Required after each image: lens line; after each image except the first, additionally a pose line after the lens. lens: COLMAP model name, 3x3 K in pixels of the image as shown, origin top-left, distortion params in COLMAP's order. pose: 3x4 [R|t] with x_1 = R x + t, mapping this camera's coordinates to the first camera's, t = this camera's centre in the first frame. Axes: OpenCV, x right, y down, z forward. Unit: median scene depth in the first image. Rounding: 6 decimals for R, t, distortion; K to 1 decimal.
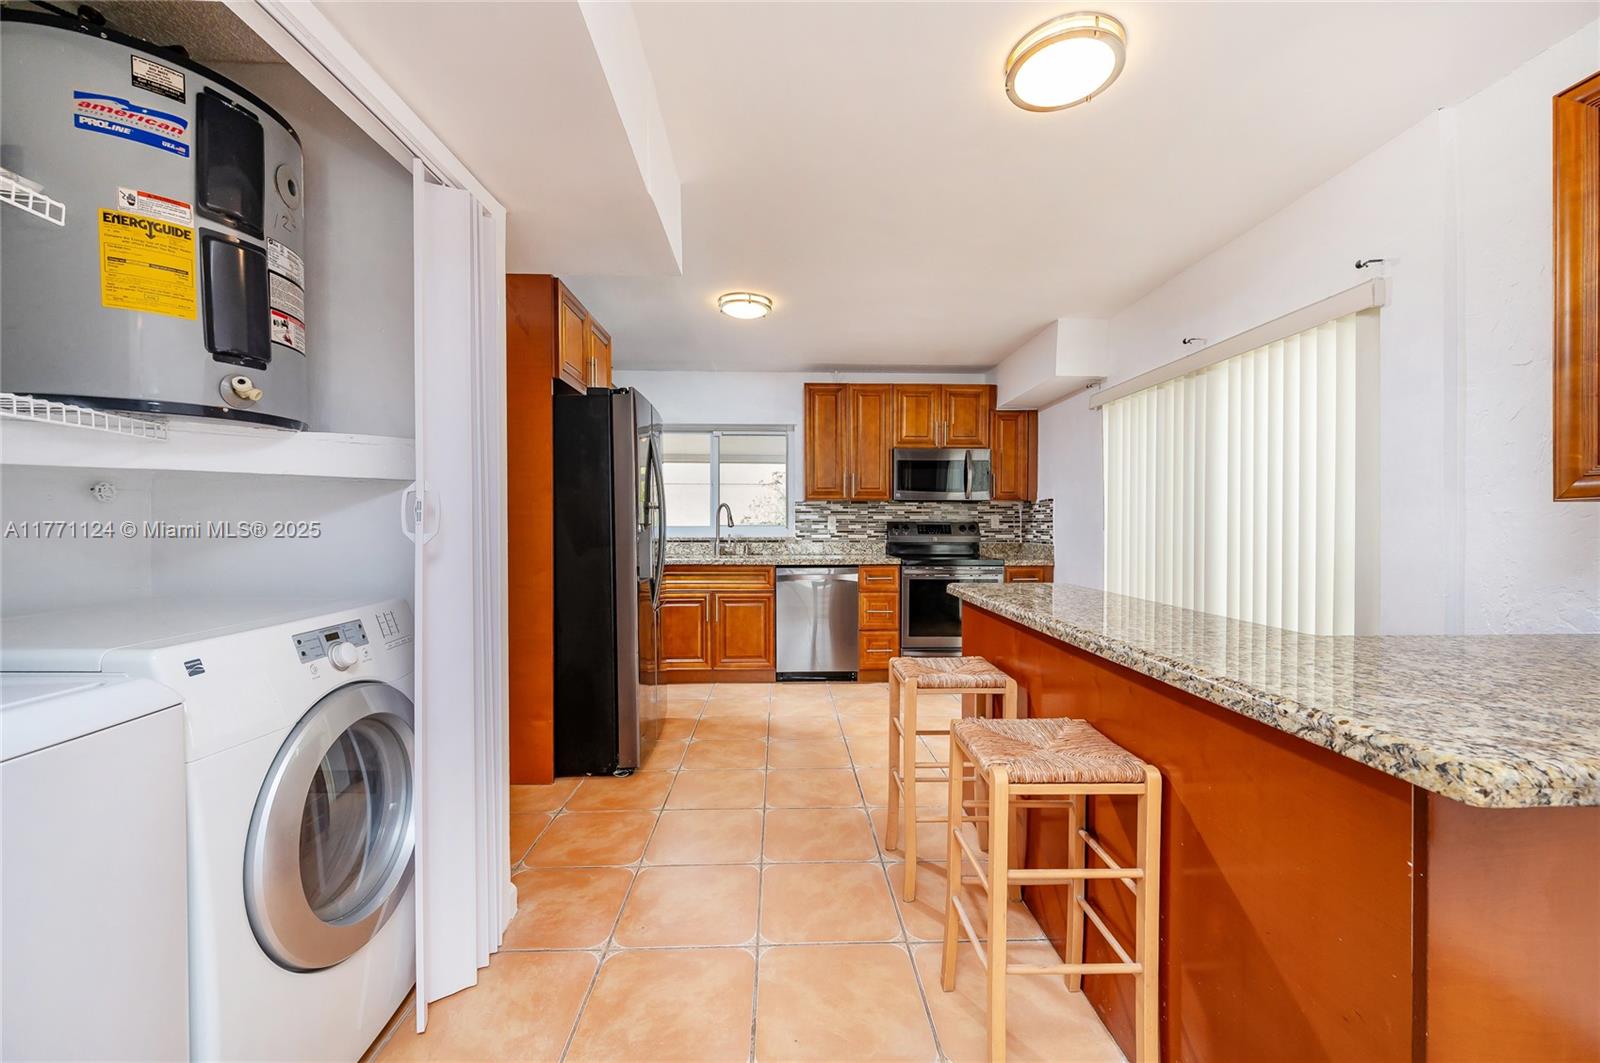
lens RADIAL K [[669.7, 0, 811.7], [0, 669.7, 524.0], [0, 0, 1]] dist [0.005964, 0.000116]
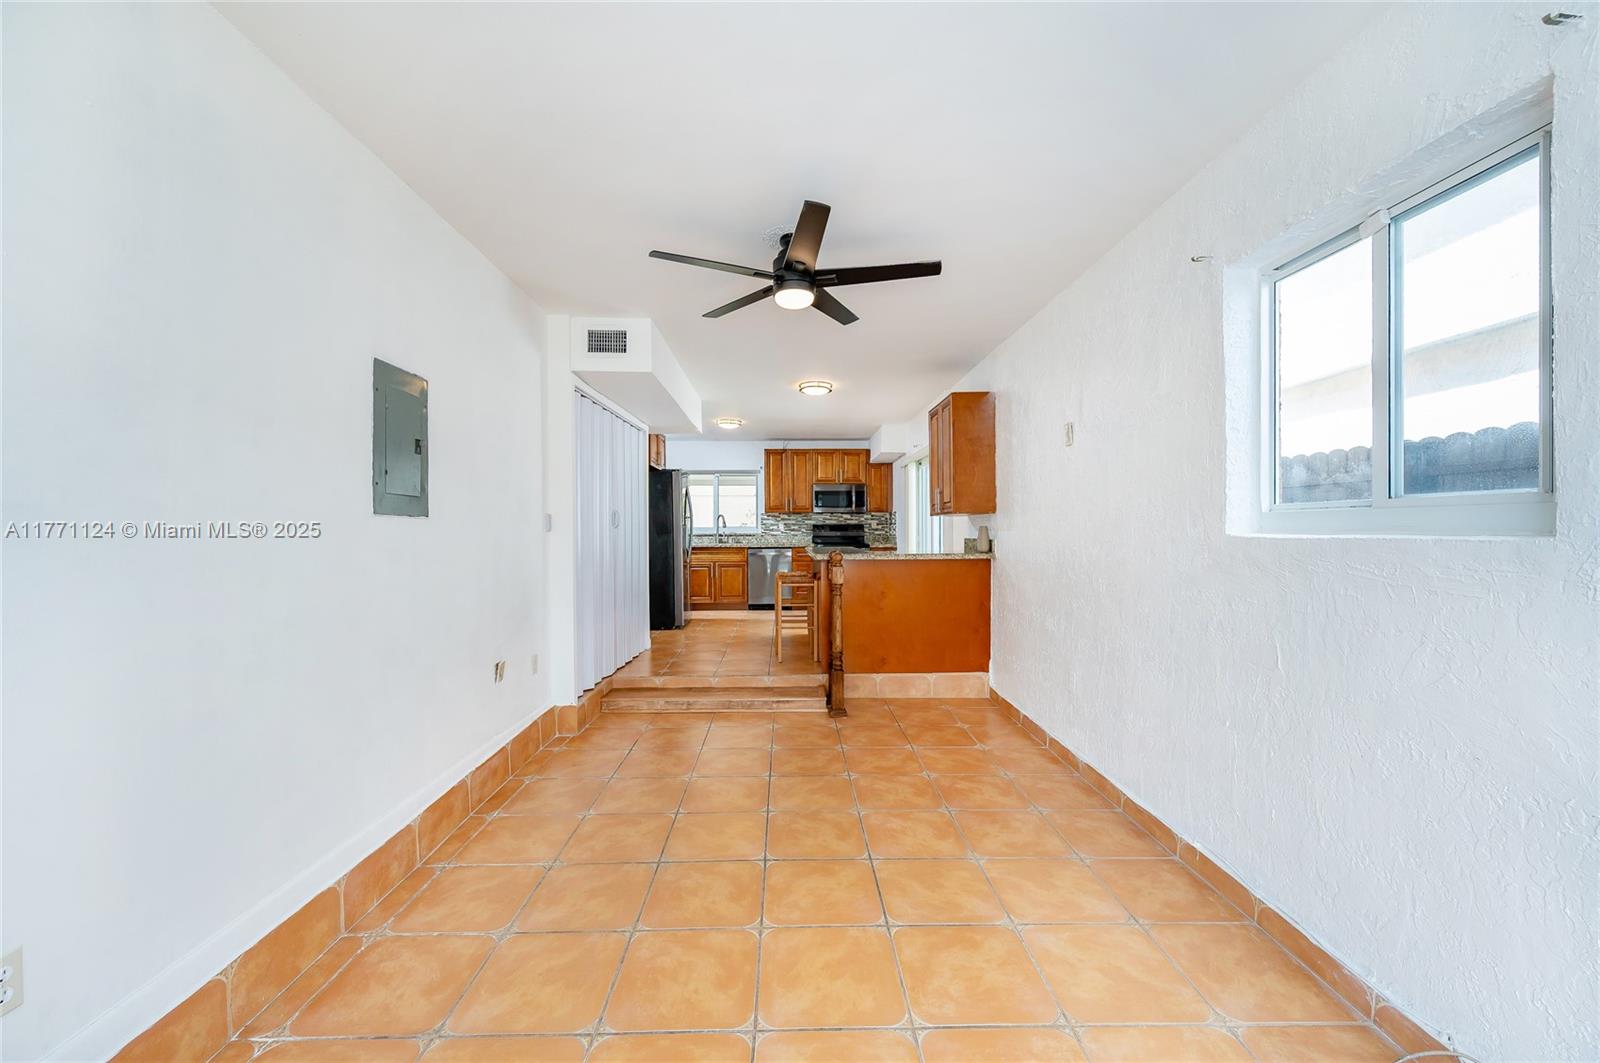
lens RADIAL K [[669.7, 0, 791.6], [0, 669.7, 530.8], [0, 0, 1]] dist [0.005964, 0.000116]
pose [[0.999416, -0.003908, -0.033940, 0.123403], [0.004026, 0.999986, 0.003419, 0.007863], [0.033926, -0.003554, 0.999418, -0.817568]]
